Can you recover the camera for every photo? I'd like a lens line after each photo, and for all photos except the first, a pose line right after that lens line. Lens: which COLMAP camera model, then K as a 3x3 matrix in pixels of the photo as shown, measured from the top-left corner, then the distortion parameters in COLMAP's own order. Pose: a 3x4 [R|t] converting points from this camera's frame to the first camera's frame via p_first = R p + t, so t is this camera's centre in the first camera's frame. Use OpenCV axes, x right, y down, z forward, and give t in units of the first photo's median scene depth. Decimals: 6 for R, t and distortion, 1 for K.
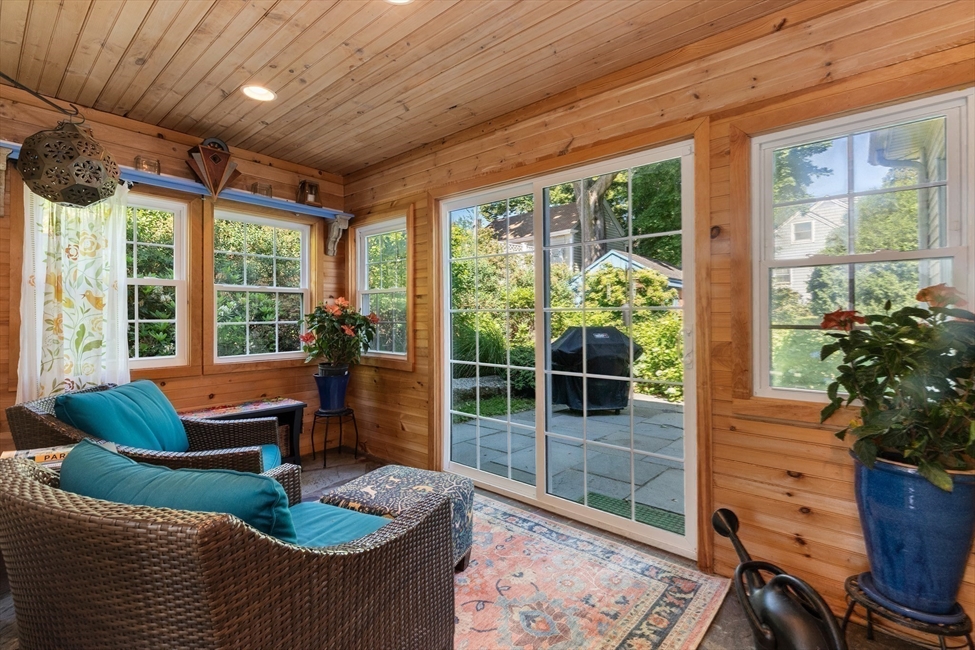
lens RADIAL K [[445.3, 0, 493.5], [0, 445.3, 308.1], [0, 0, 1]] dist [0.002385, 0.000431]
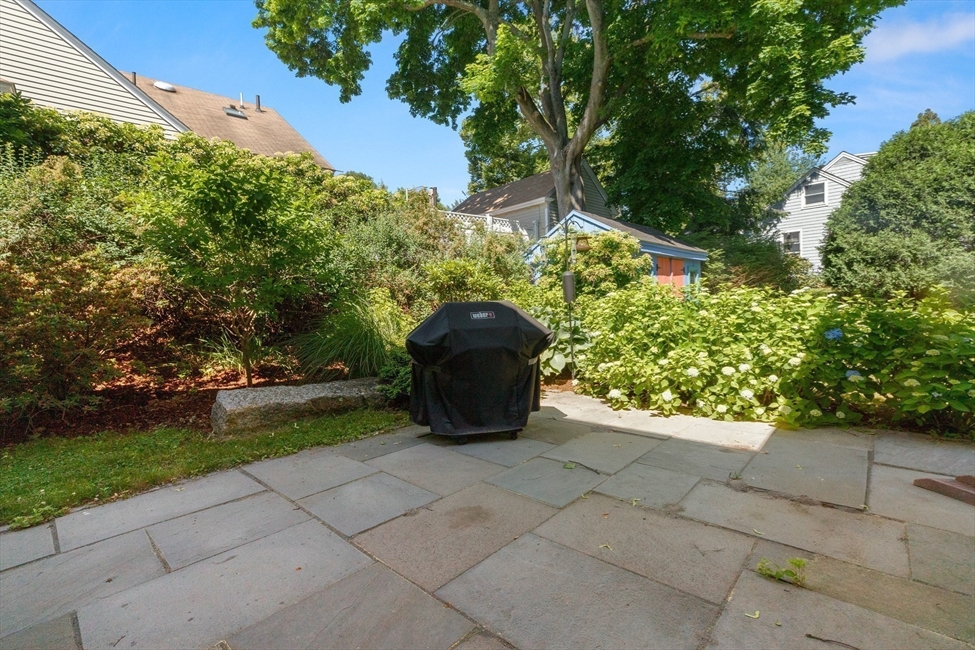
lens RADIAL K [[436.0, 0, 491.0], [0, 436.0, 319.8], [0, 0, 1]] dist [-0.000167, -0.000263]
pose [[0.998993, -0.032022, -0.031413, 0.110511], [0.033800, 0.997756, 0.057797, 0.013455], [0.029492, -0.058800, 0.997834, 0.158612]]
